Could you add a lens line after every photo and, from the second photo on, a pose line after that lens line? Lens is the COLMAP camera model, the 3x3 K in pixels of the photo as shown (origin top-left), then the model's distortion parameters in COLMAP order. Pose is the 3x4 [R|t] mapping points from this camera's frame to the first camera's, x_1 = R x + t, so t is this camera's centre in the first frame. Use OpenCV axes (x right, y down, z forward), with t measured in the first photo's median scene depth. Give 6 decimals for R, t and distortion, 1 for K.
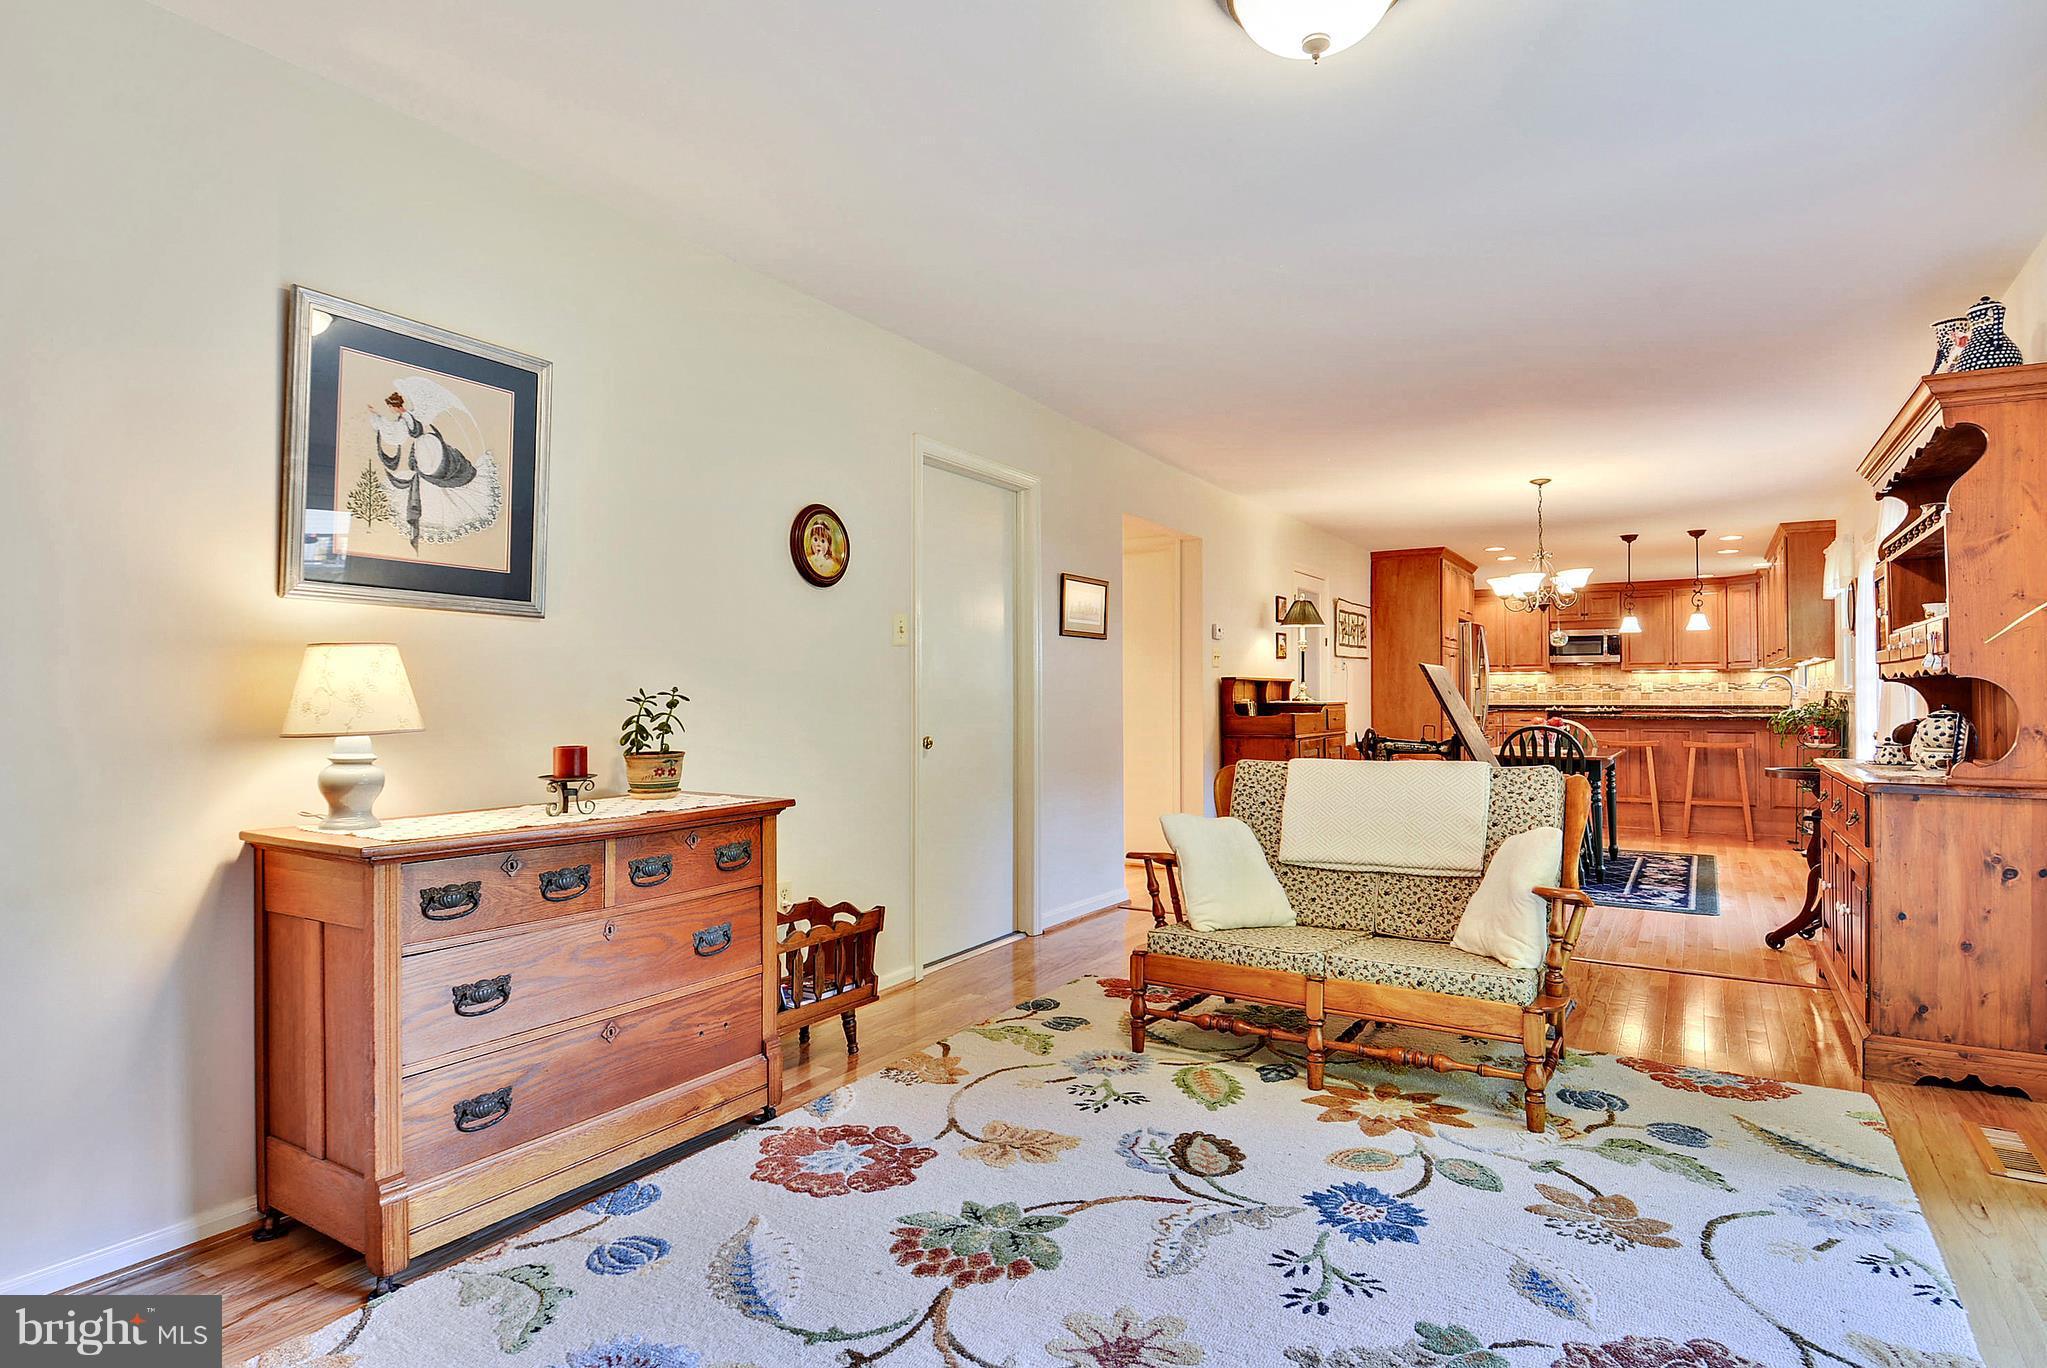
lens RADIAL K [[1070.6, 0, 1033.9], [0, 1070.6, 681.7], [0, 0, 1]] dist [0.038885, -0.042974]
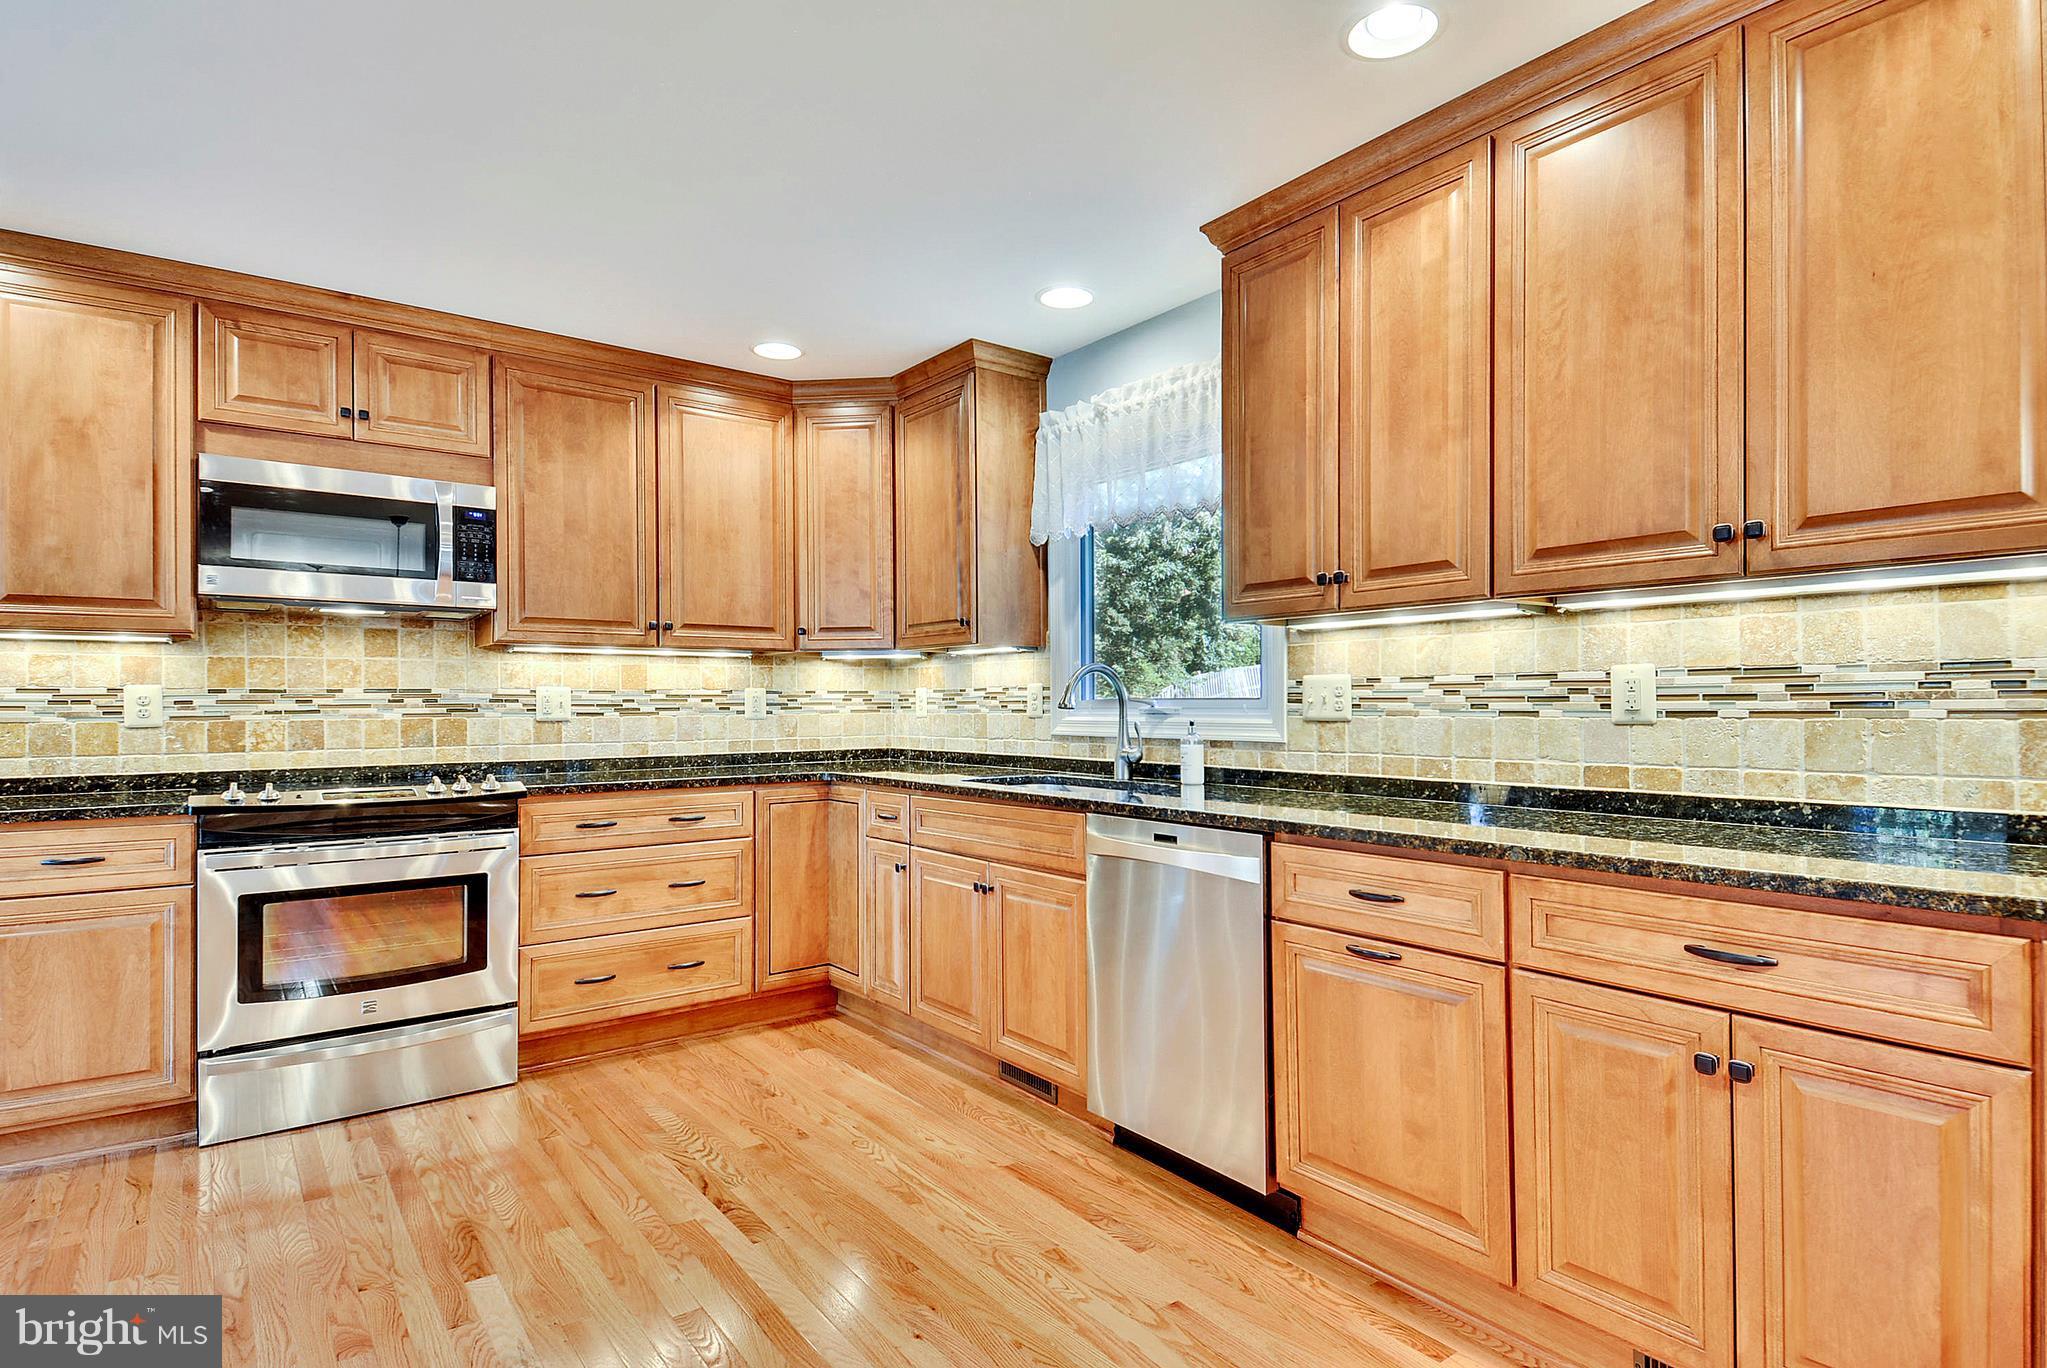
lens RADIAL K [[1077.3, 0, 1039.1], [0, 1077.3, 700.0], [0, 0, 1]] dist [0.077488, -0.058213]
pose [[0.359678, 0.003073, 0.933071, 1.404963], [-0.005225, 0.999986, -0.001279, 0.018432], [-0.933062, -0.004415, 0.359689, 3.249306]]
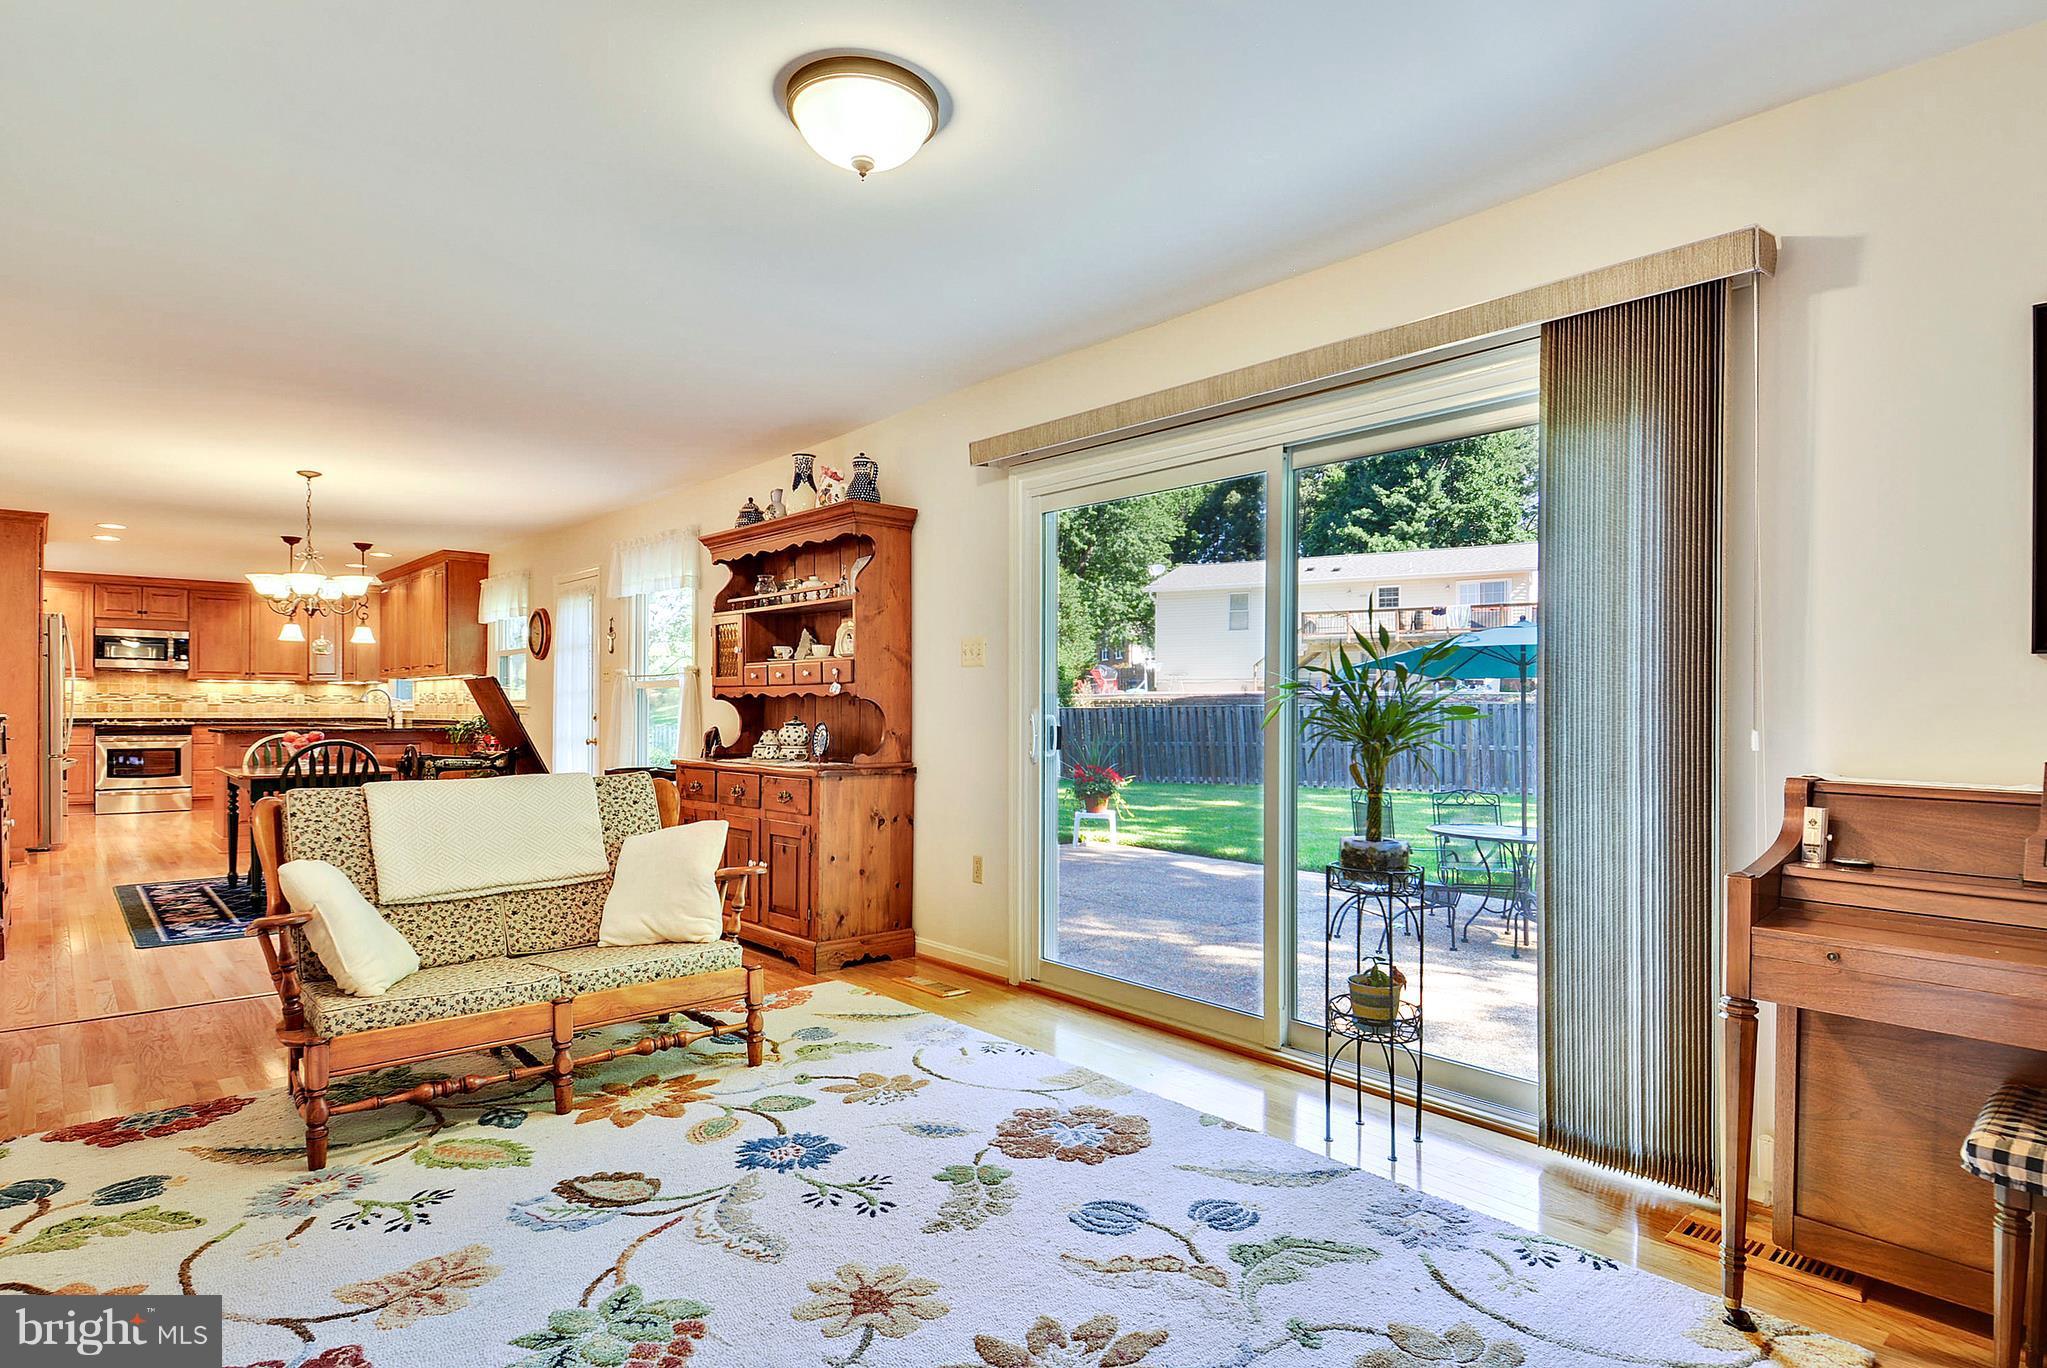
lens RADIAL K [[1085.3, 0, 1045.2], [0, 1085.3, 716.7], [0, 0, 1]] dist [0.050588, -0.044903]
pose [[0.278374, -0.004342, 0.960463, -0.547586], [-0.016401, 0.999822, 0.009274, 0.002609], [-0.960333, -0.018334, 0.278254, 0.297558]]
